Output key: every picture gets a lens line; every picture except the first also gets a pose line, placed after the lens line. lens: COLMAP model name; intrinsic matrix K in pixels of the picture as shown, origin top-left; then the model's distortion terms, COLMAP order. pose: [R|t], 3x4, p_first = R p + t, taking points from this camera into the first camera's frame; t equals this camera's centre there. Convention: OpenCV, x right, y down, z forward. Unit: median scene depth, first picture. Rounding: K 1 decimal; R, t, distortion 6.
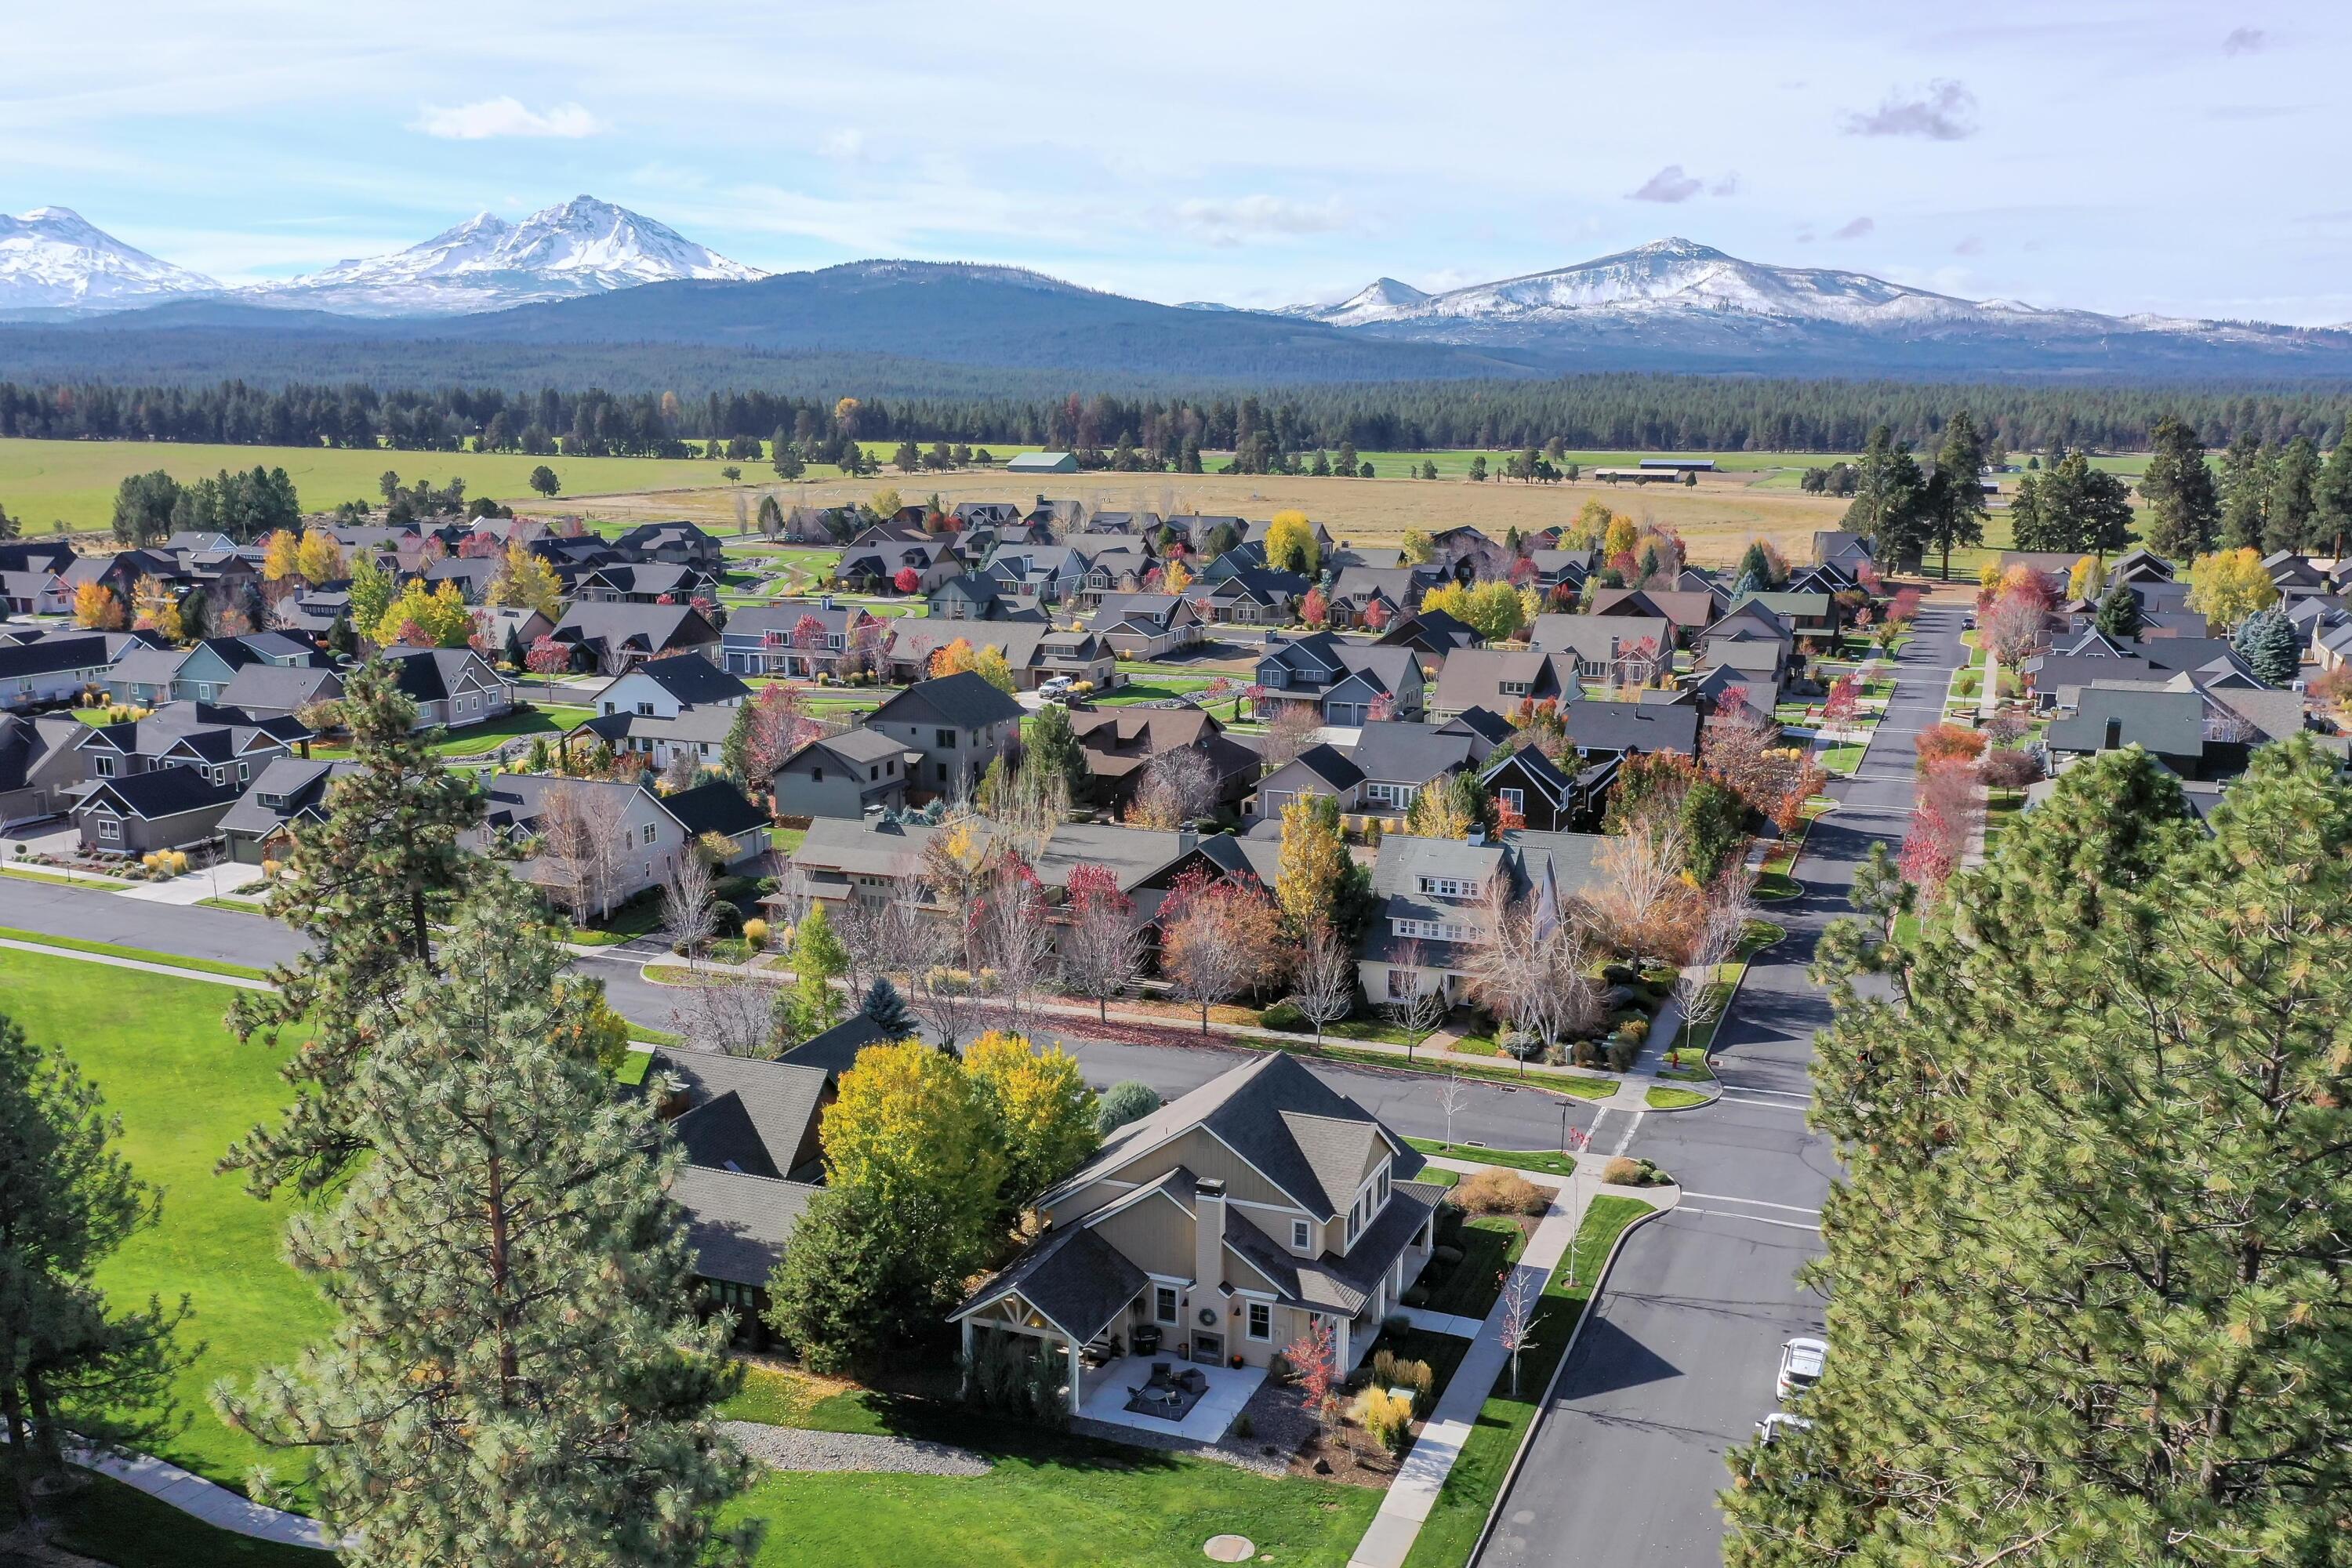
lens RADIAL K [[2021.6, 0, 1167.0], [0, 2021.6, 855.0], [0, 0, 1]] dist [-0.011280, 0.041465]
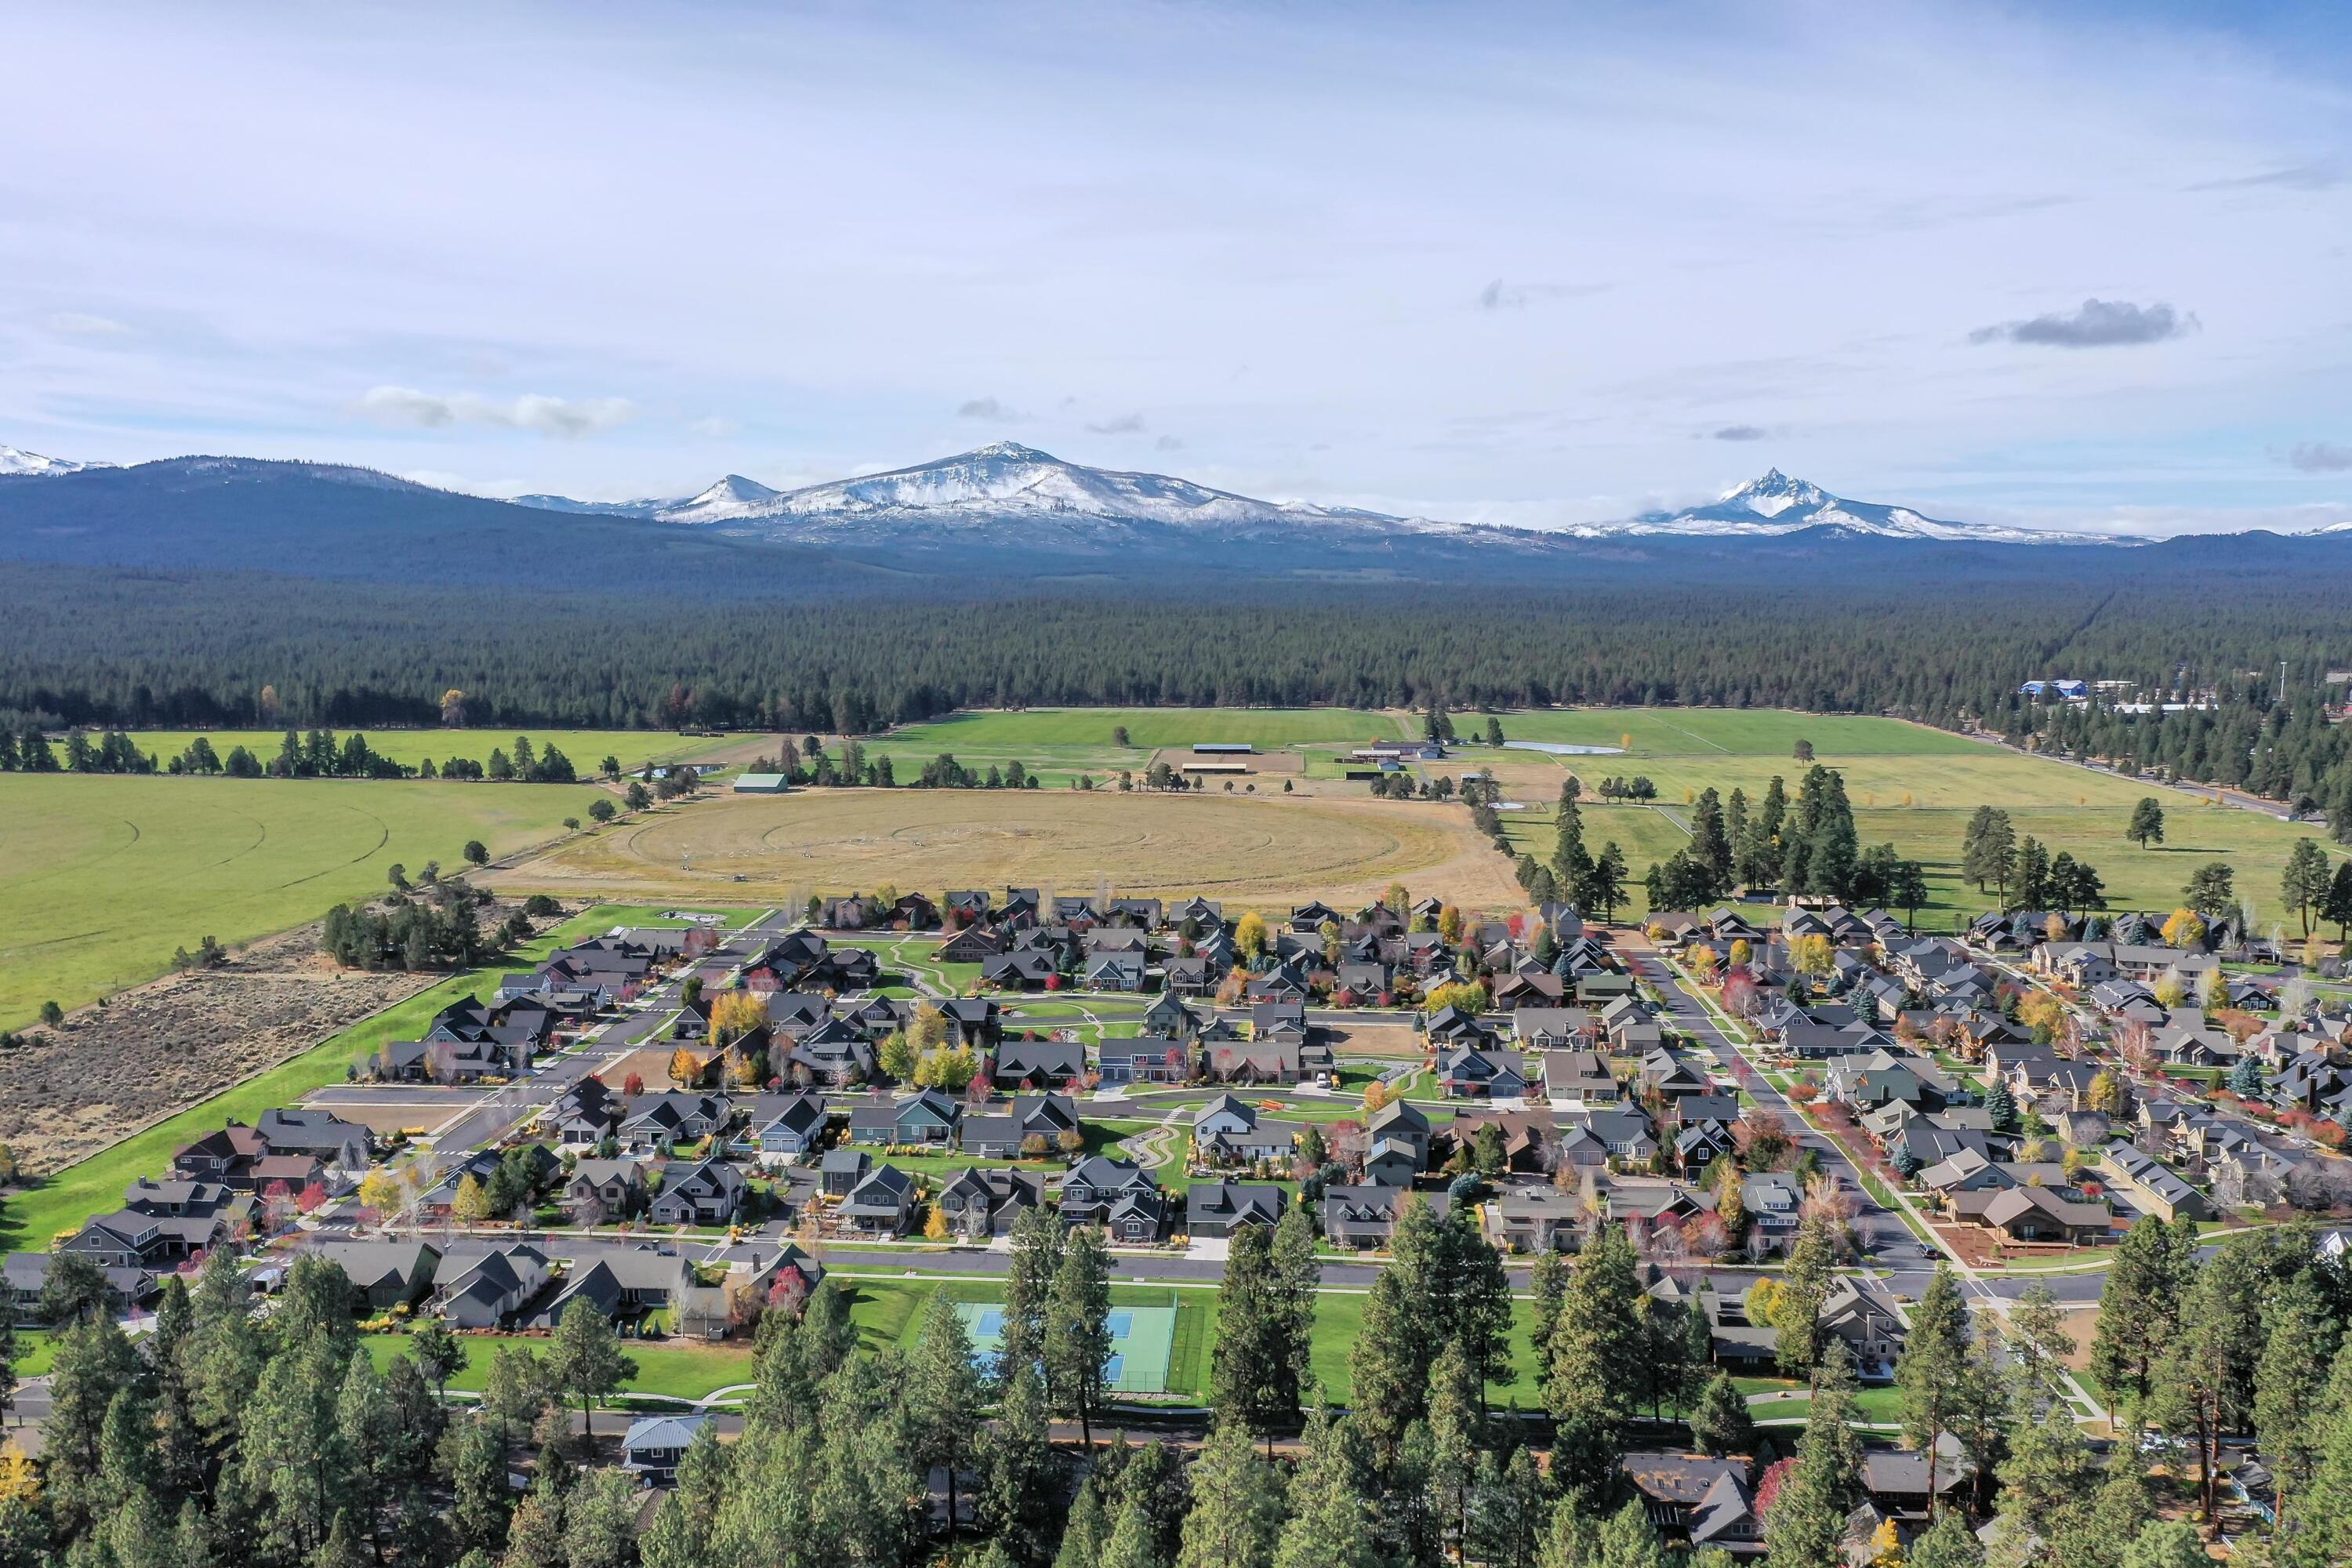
lens RADIAL K [[2021.6, 0, 1174.8], [0, 2021.6, 806.8], [0, 0, 1]] dist [-0.011280, 0.041465]
pose [[0.947651, -0.038169, 0.317020, -0.222622], [0.073217, 0.992352, -0.099383, -0.046371], [-0.310802, 0.117392, 0.943197, -0.212387]]
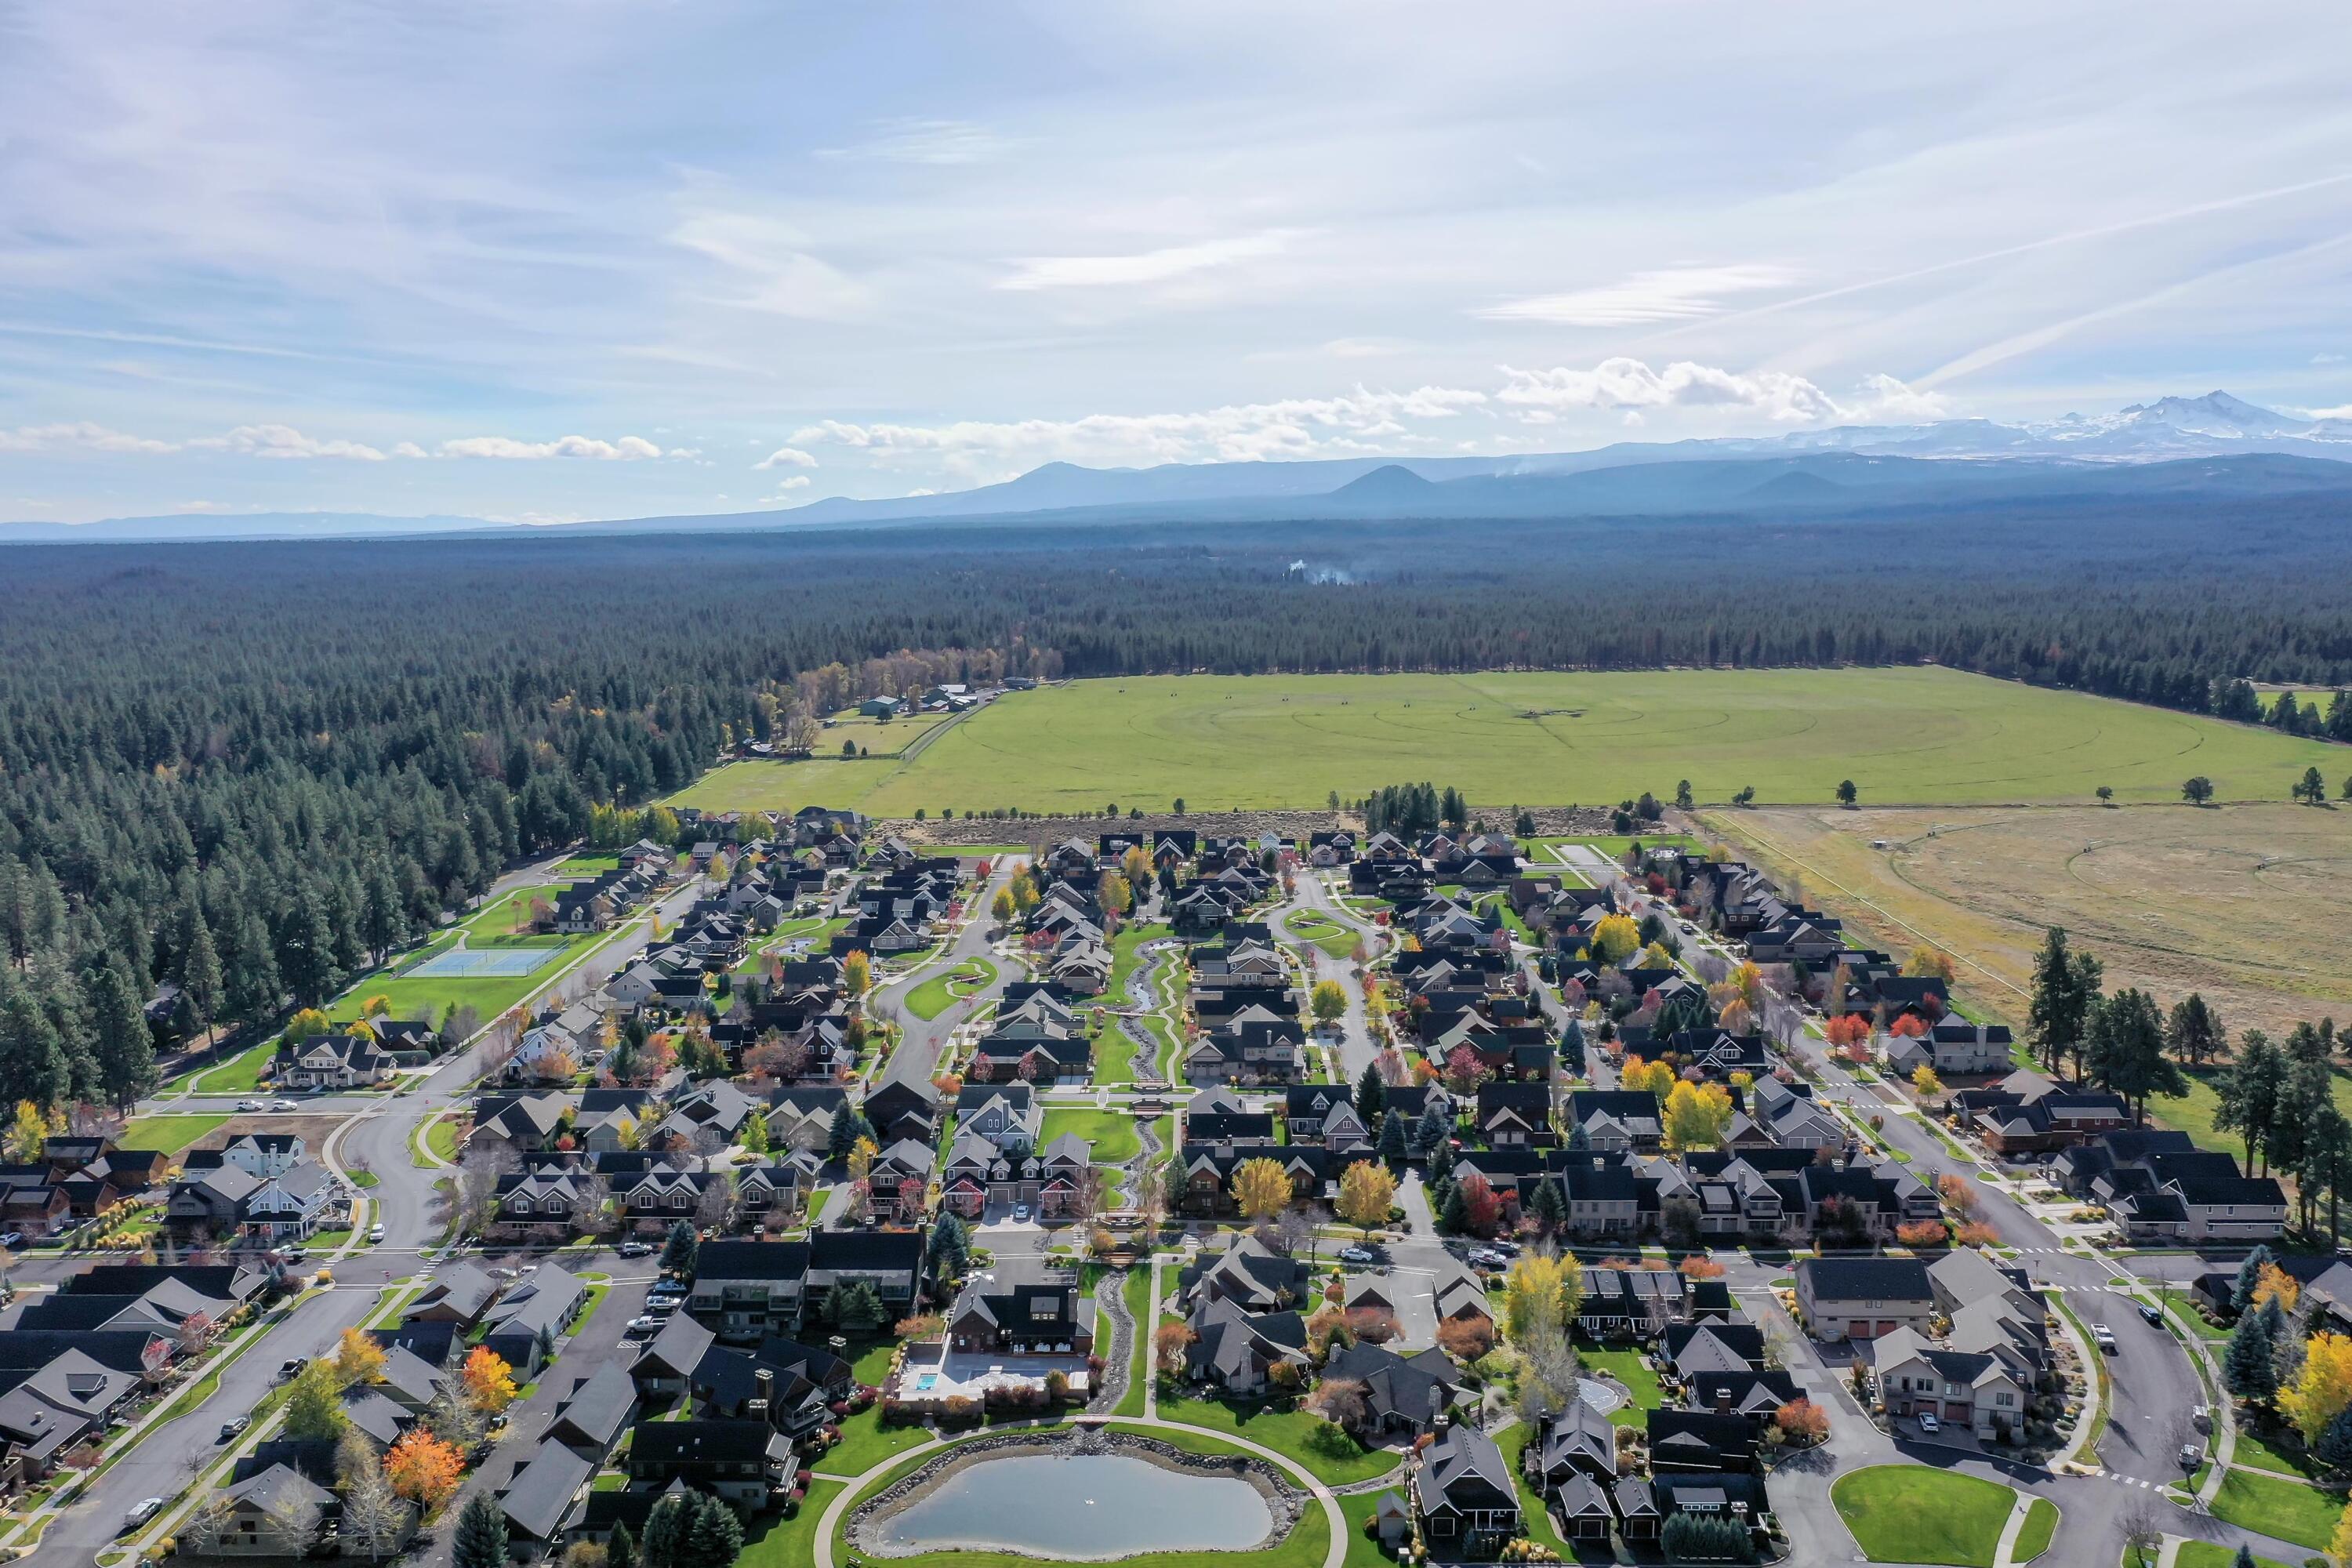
lens RADIAL K [[2021.6, 0, 1190.9], [0, 2021.6, 905.3], [0, 0, 1]] dist [-0.011280, 0.041465]
pose [[0.369108, 0.157244, -0.915988, 0.551959], [-0.197122, 0.976405, 0.088183, -0.110372], [0.908241, 0.148013, 0.391395, 0.095165]]
